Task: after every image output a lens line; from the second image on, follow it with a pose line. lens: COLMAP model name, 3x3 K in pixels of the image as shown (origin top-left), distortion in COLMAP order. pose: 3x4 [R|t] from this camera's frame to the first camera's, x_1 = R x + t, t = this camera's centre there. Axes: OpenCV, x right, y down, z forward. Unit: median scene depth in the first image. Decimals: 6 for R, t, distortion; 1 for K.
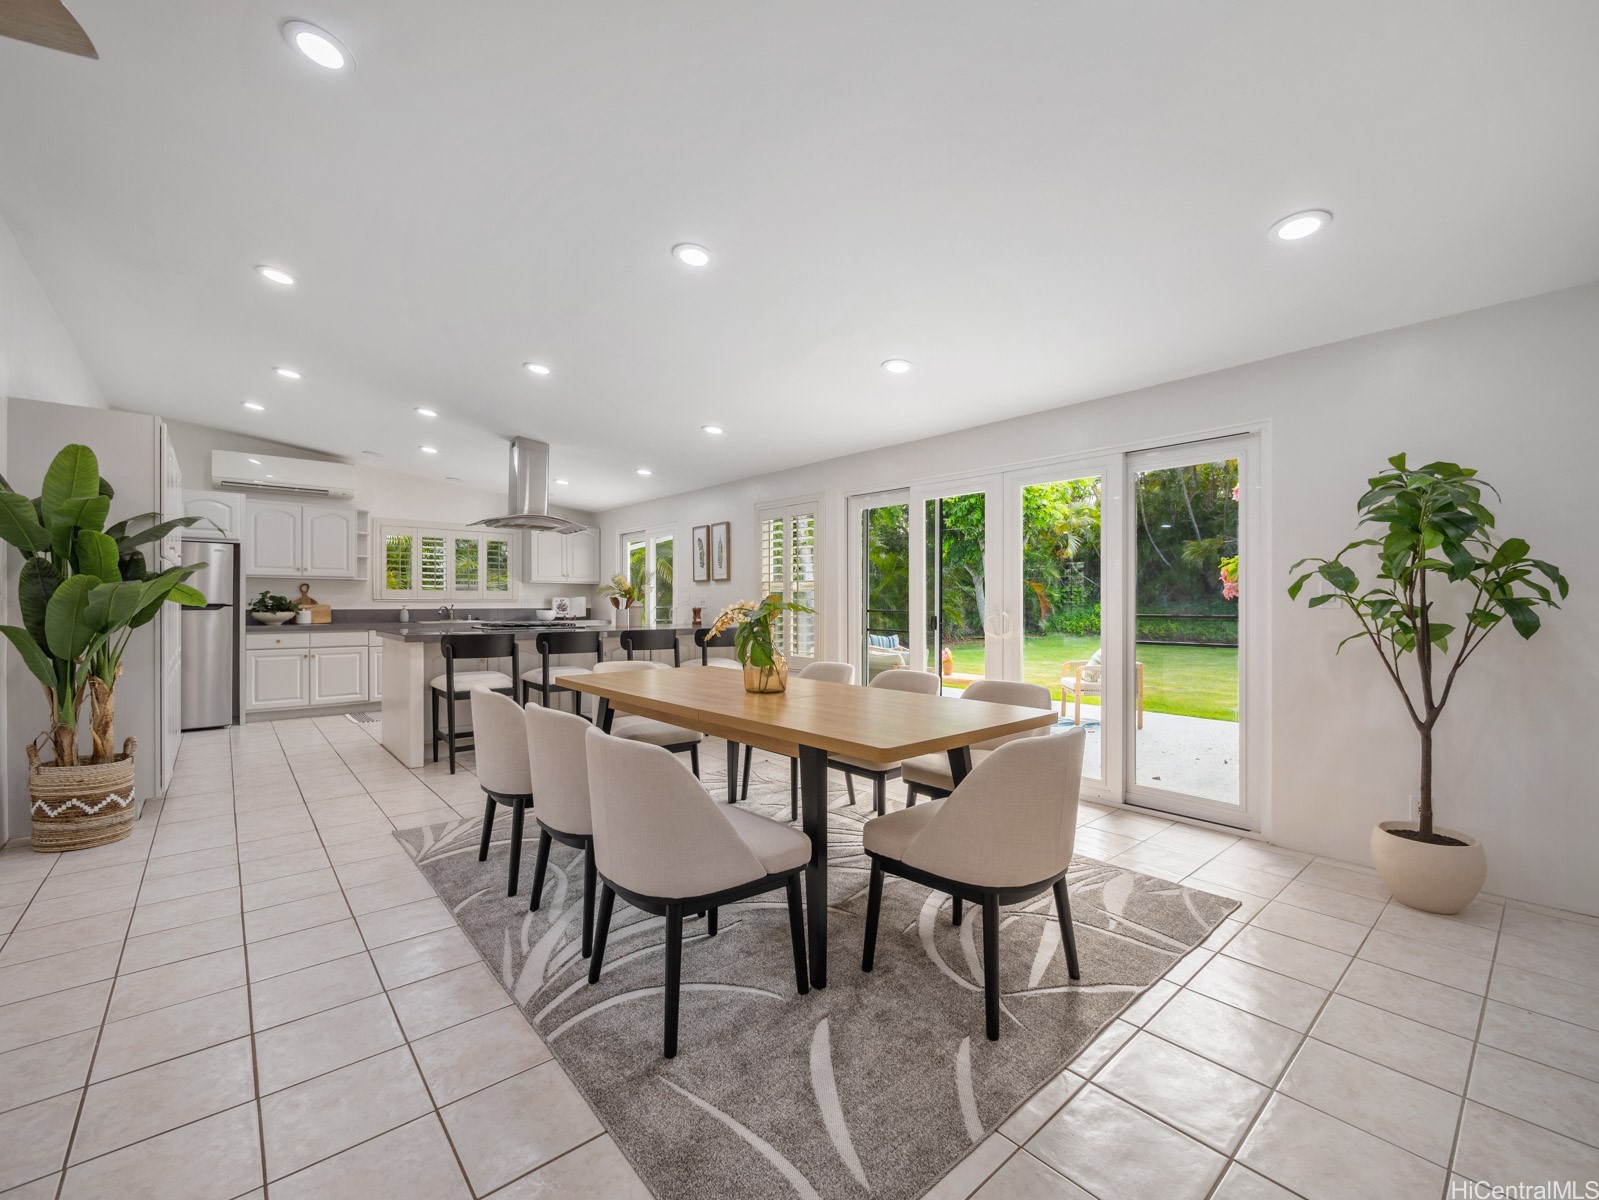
lens RADIAL K [[670.5, 0, 804.3], [0, 670.5, 598.6], [0, 0, 1]] dist [-0.013189, 0.002318]
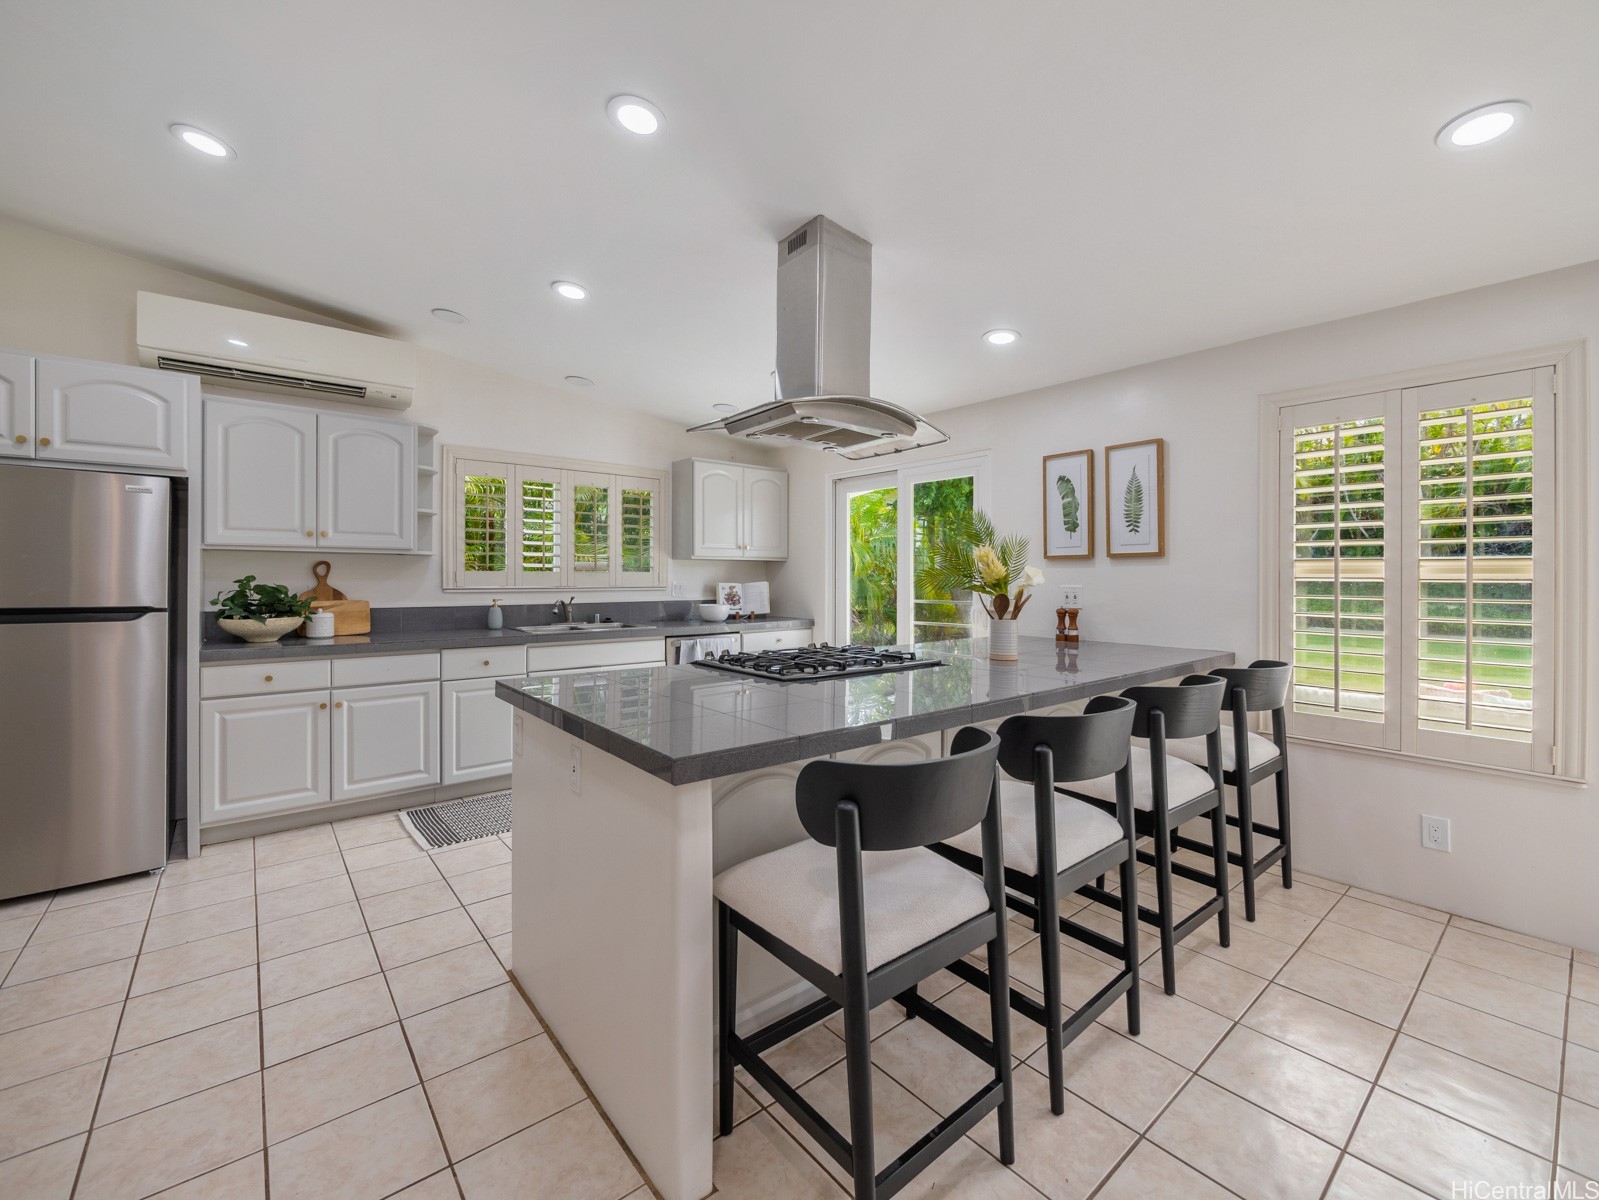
lens RADIAL K [[670.5, 0, 801.4], [0, 670.5, 576.9], [0, 0, 1]] dist [-0.013189, 0.002318]
pose [[0.999431, 0.002740, -0.033623, -0.348849], [-0.002504, 0.999972, 0.007050, -0.014703], [0.033641, -0.006962, 0.999410, 0.479528]]
